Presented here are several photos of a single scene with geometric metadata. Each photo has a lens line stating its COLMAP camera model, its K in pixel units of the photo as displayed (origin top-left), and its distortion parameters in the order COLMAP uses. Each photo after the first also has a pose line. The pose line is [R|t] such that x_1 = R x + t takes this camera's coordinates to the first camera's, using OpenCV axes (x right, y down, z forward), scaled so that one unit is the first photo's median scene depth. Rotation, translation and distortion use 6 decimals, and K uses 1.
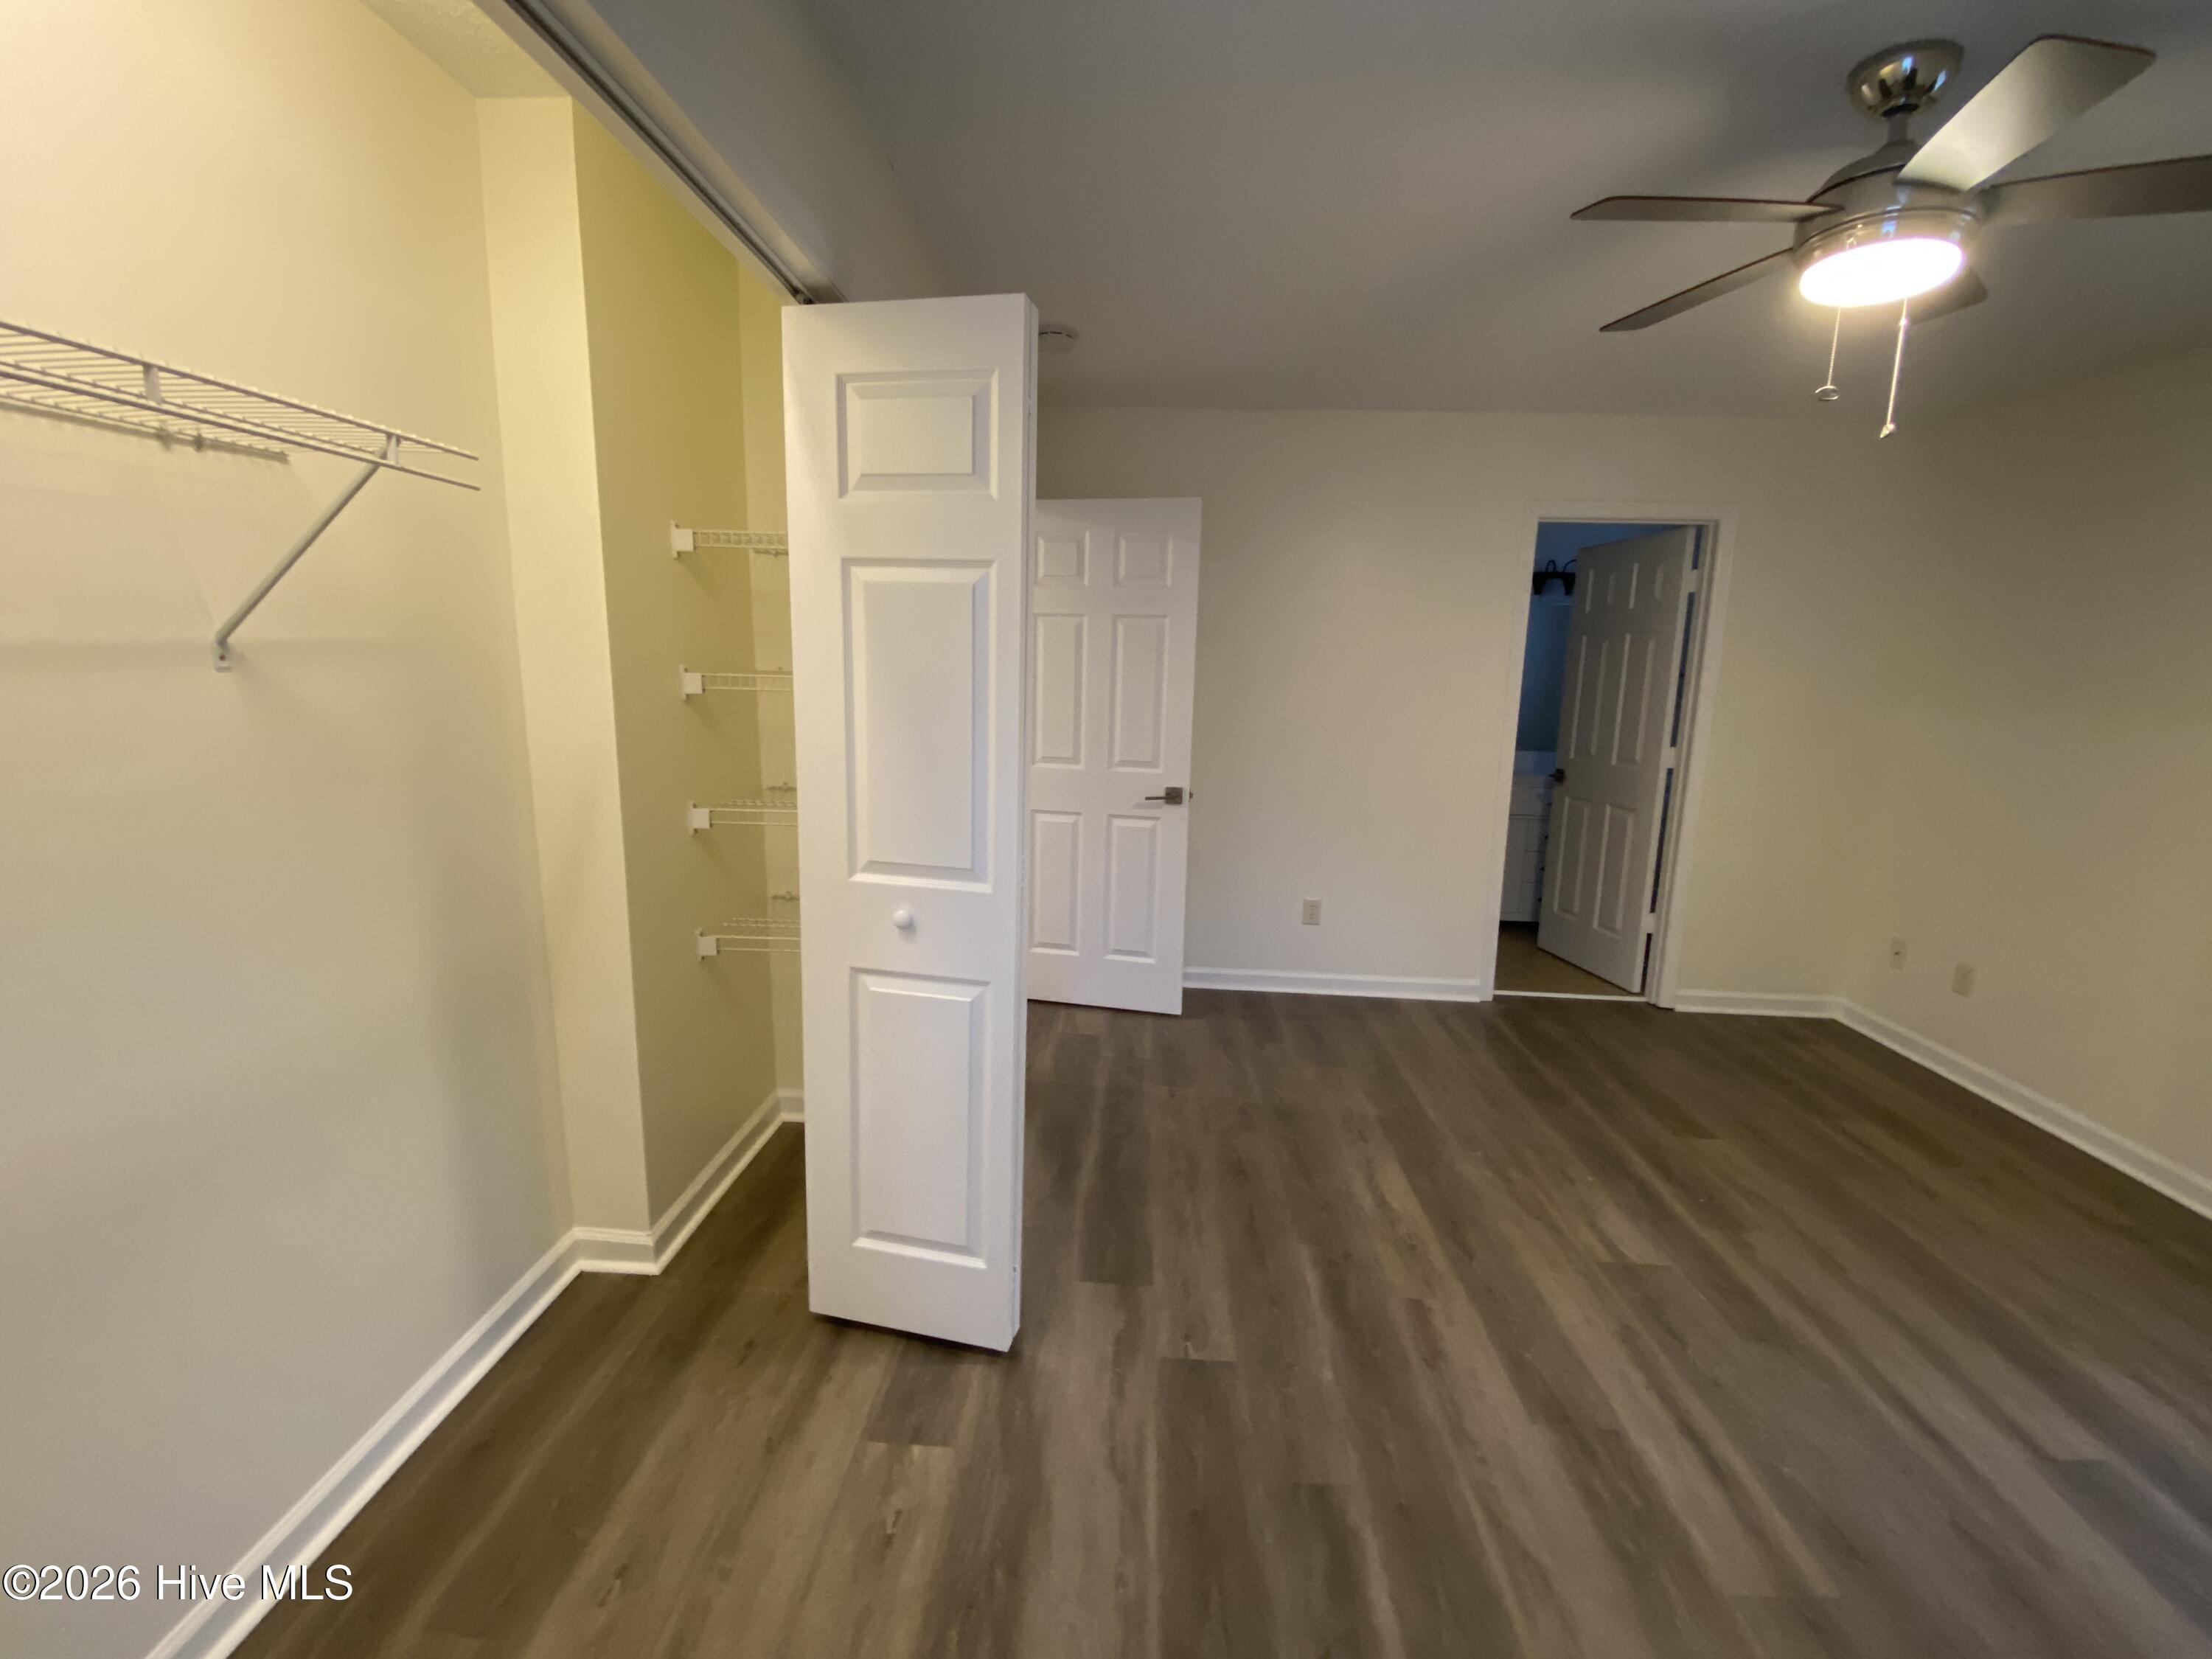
lens RADIAL K [[894.4, 0, 1090.9], [0, 894.4, 825.9], [0, 0, 1]] dist [0.008931, -0.014054]
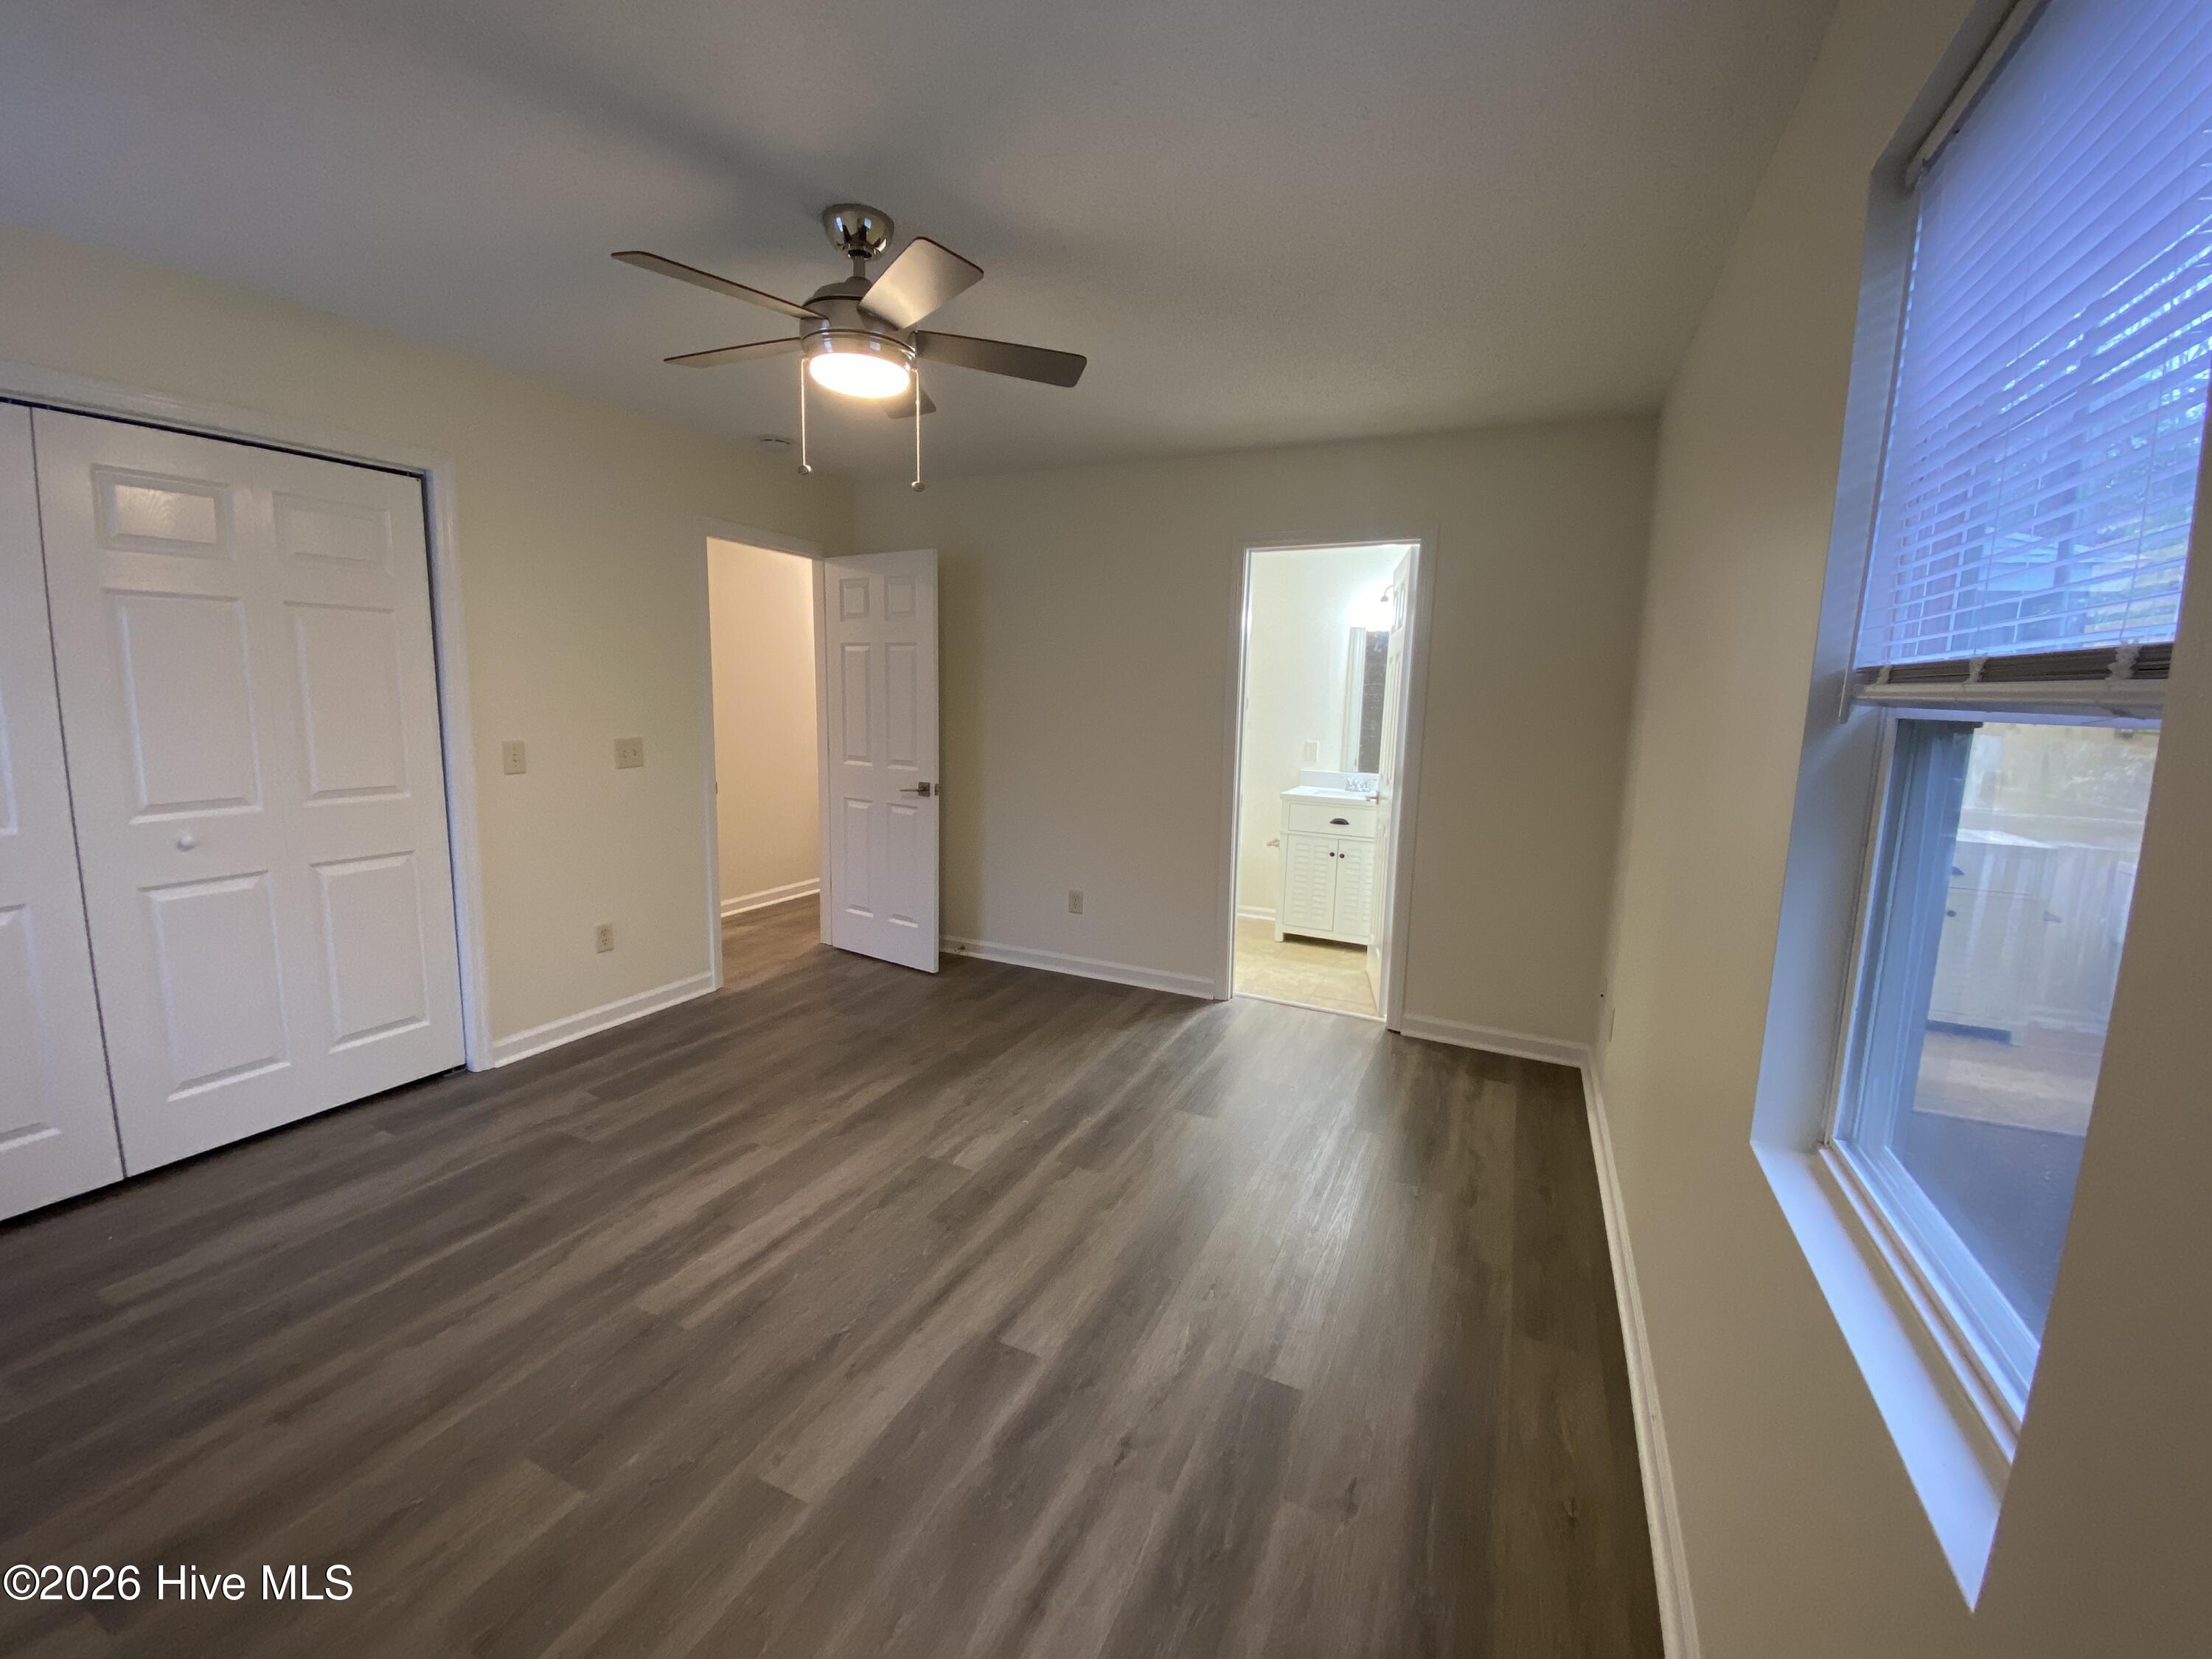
lens RADIAL K [[894.4, 0, 1105.1], [0, 894.4, 825.1], [0, 0, 1]] dist [0.008931, -0.014054]
pose [[0.931576, 0.056023, -0.359205, 1.234794], [-0.070412, 0.997150, -0.027090, 0.050324], [0.356663, 0.050529, 0.932865, -0.081817]]
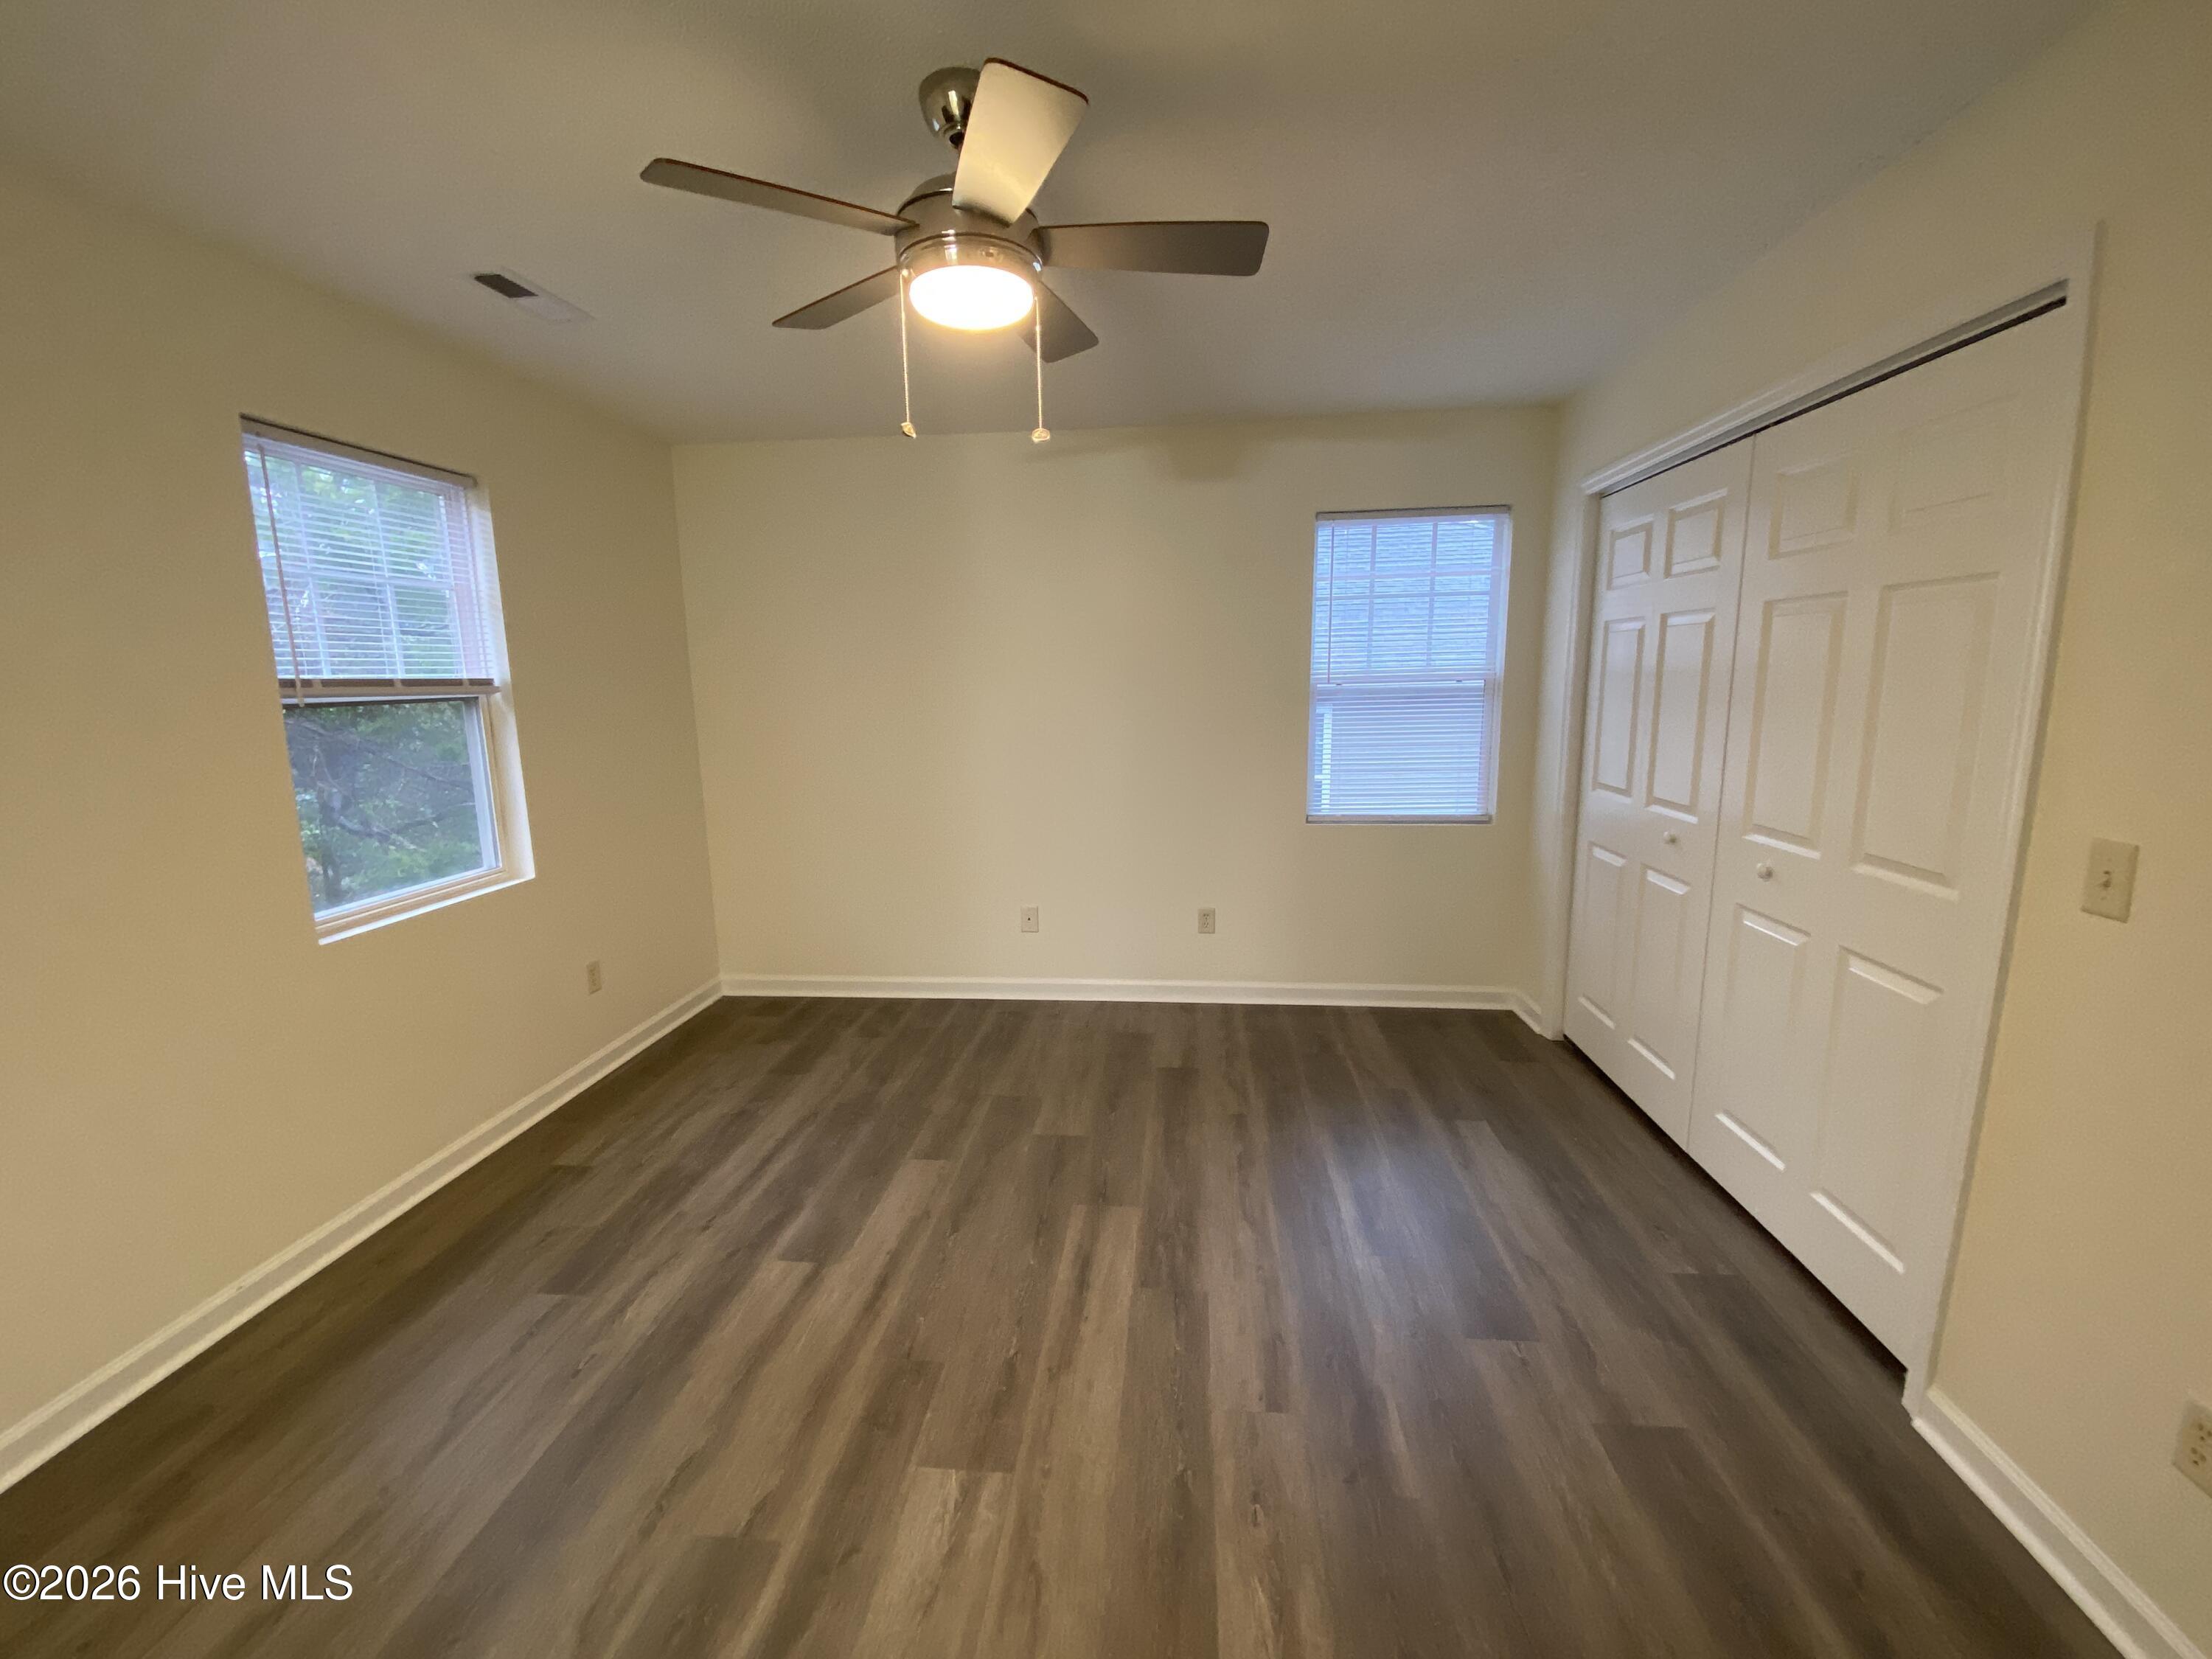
lens RADIAL K [[894.4, 0, 1101.0], [0, 894.4, 833.3], [0, 0, 1]] dist [0.008931, -0.014054]
pose [[-0.999265, -0.017161, 0.034277, 0.482319], [-0.003998, 0.935972, 0.352051, -0.276518], [-0.038124, 0.351655, -0.935353, 1.531366]]
